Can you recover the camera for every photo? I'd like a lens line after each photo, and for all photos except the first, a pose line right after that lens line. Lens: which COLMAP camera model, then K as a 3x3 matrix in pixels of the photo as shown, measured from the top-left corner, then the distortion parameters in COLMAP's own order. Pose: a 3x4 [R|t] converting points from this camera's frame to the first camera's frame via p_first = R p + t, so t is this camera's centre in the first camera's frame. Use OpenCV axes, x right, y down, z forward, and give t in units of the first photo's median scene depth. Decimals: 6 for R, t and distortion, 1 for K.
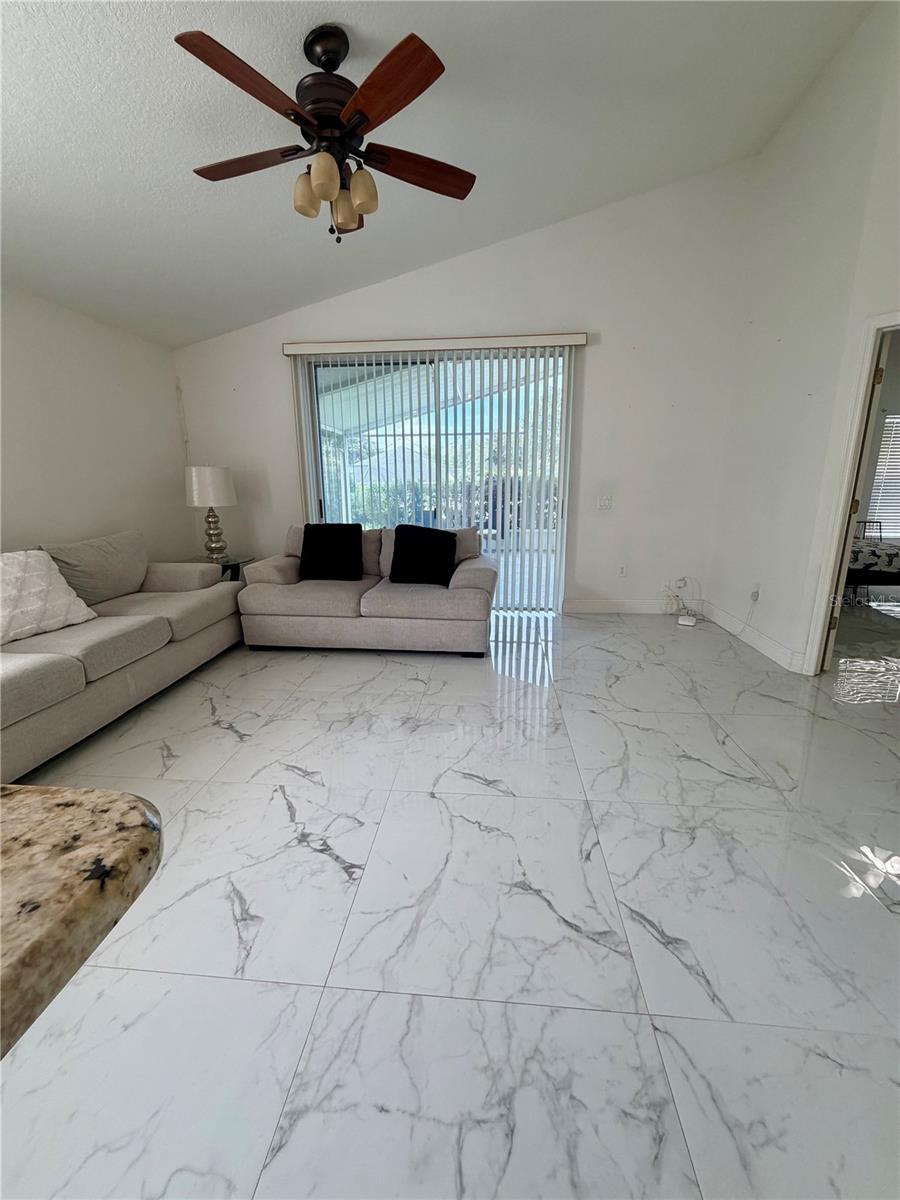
lens RADIAL K [[482.1, 0, 444.9], [0, 482.1, 604.3], [0, 0, 1]] dist [-0.000533, 0.000729]
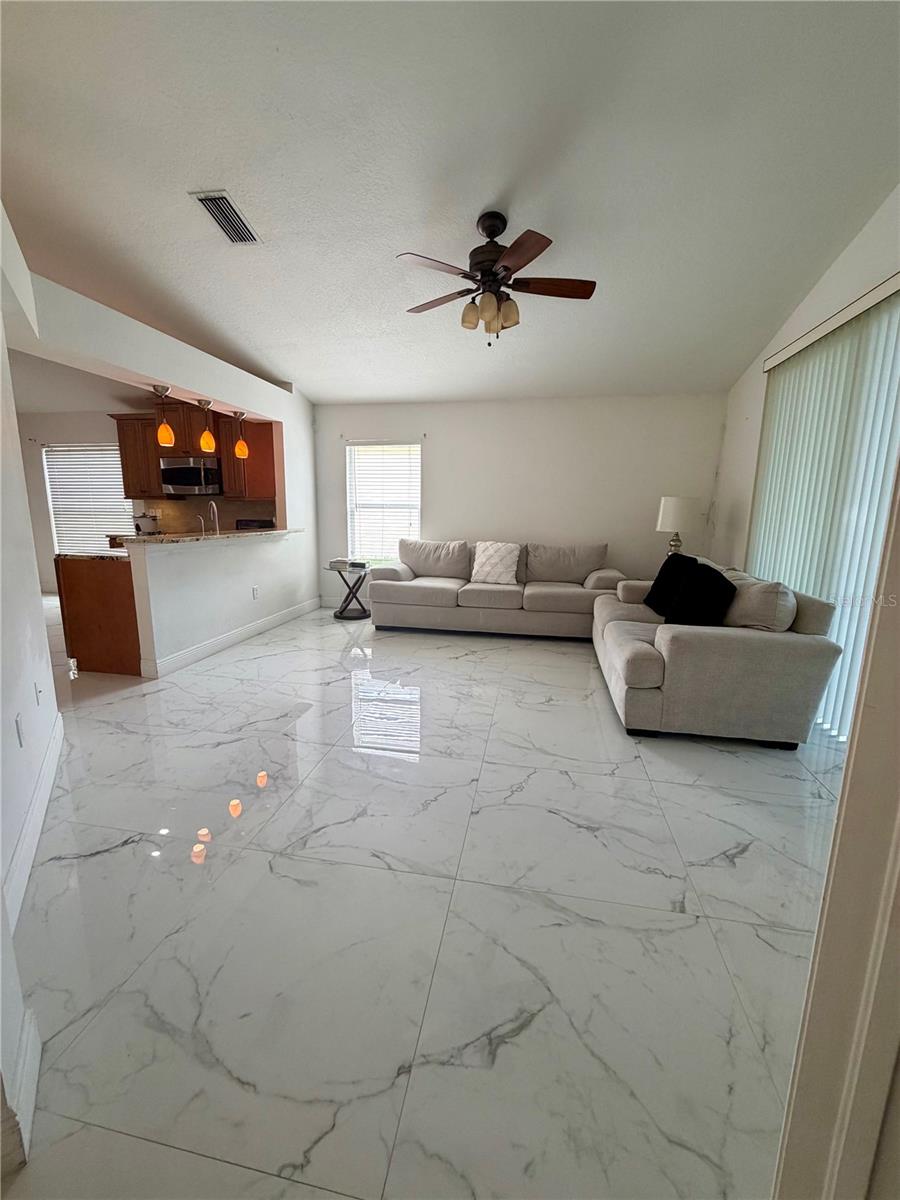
lens RADIAL K [[482.1, 0, 451.6], [0, 482.1, 603.6], [0, 0, 1]] dist [-0.000533, 0.000729]
pose [[-0.096938, 0.198607, -0.975274, 1.085831], [-0.255092, 0.942200, 0.217227, -0.243466], [0.962045, 0.269842, -0.040672, 0.924661]]
